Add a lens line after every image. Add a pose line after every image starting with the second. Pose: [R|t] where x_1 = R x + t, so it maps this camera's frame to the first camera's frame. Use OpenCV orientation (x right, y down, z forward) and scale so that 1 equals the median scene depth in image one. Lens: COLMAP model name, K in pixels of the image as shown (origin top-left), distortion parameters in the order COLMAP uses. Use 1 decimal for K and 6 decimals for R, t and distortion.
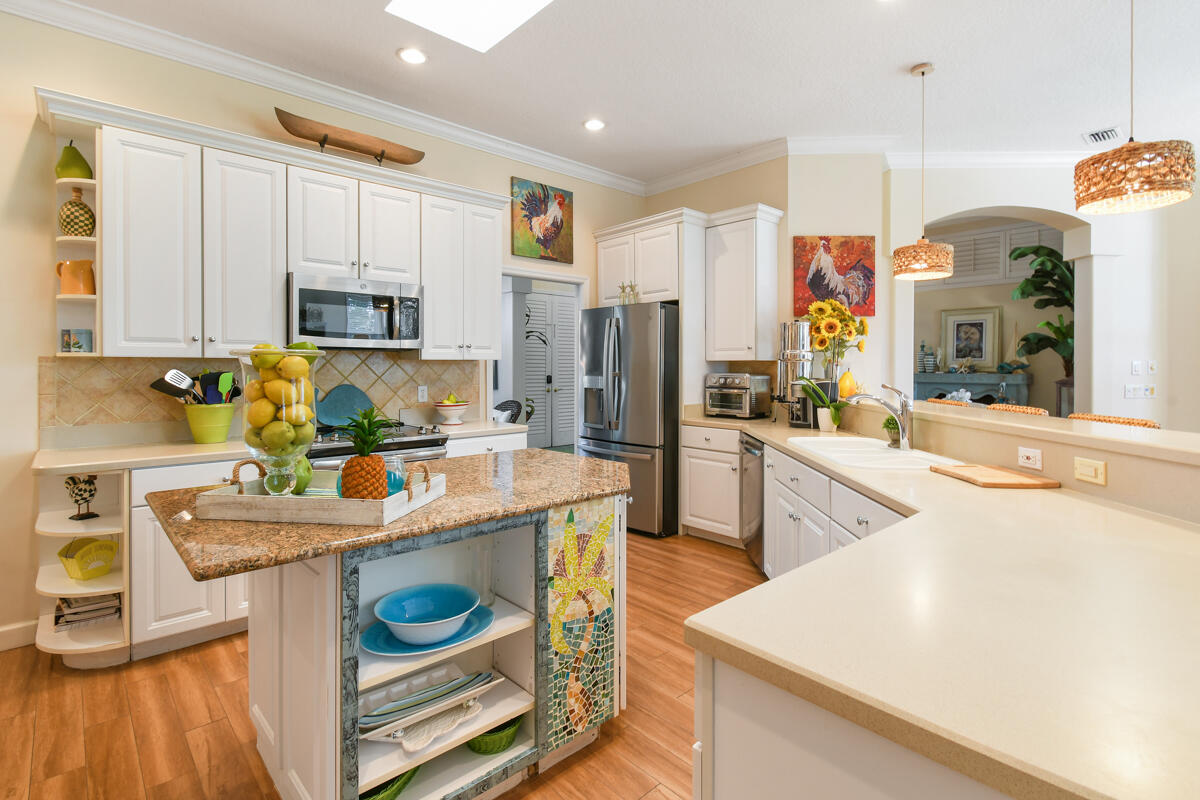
lens RADIAL K [[576.2, 0, 588.0], [0, 576.2, 368.2], [0, 0, 1]] dist [0.023792, 0.000590]
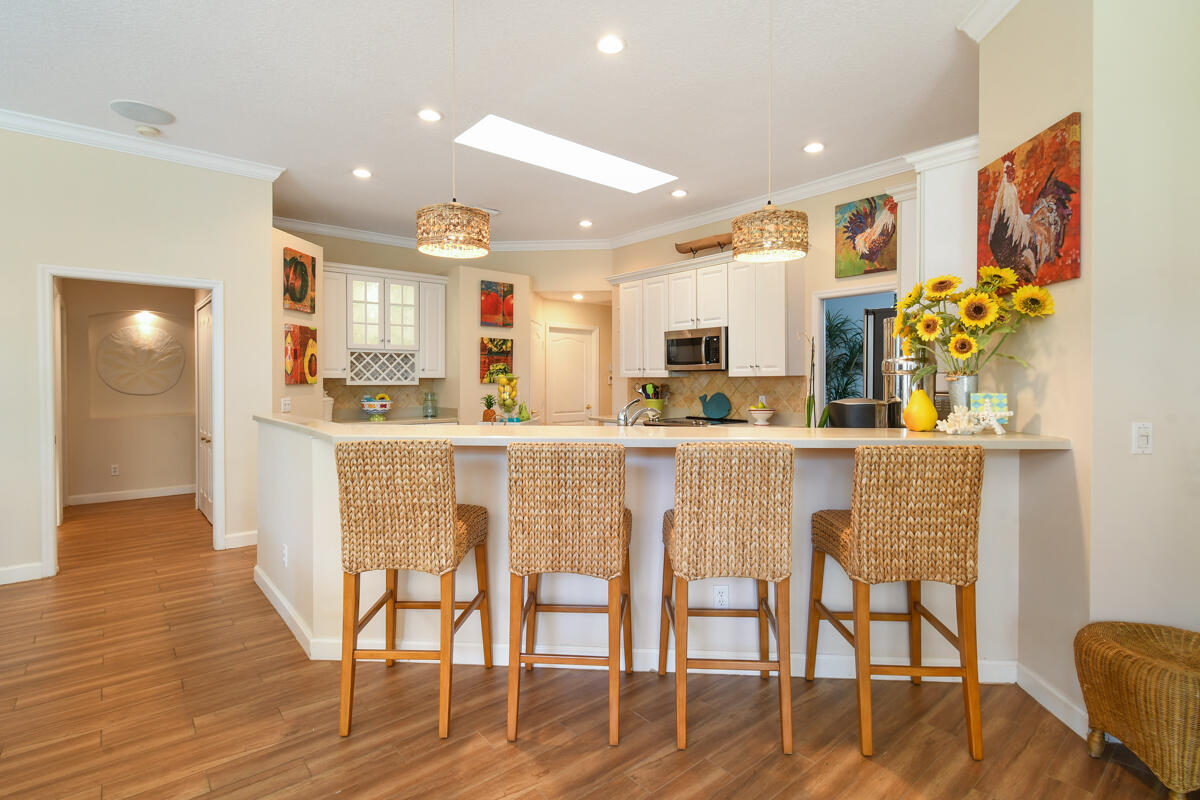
lens RADIAL K [[576.2, 0, 604.7], [0, 576.2, 389.3], [0, 0, 1]] dist [0.023792, 0.000590]
pose [[-0.037385, 0.013736, -0.999207, 0.998912], [-0.010571, 0.999844, 0.014141, 0.000099], [0.999245, 0.011091, -0.037234, 0.628251]]
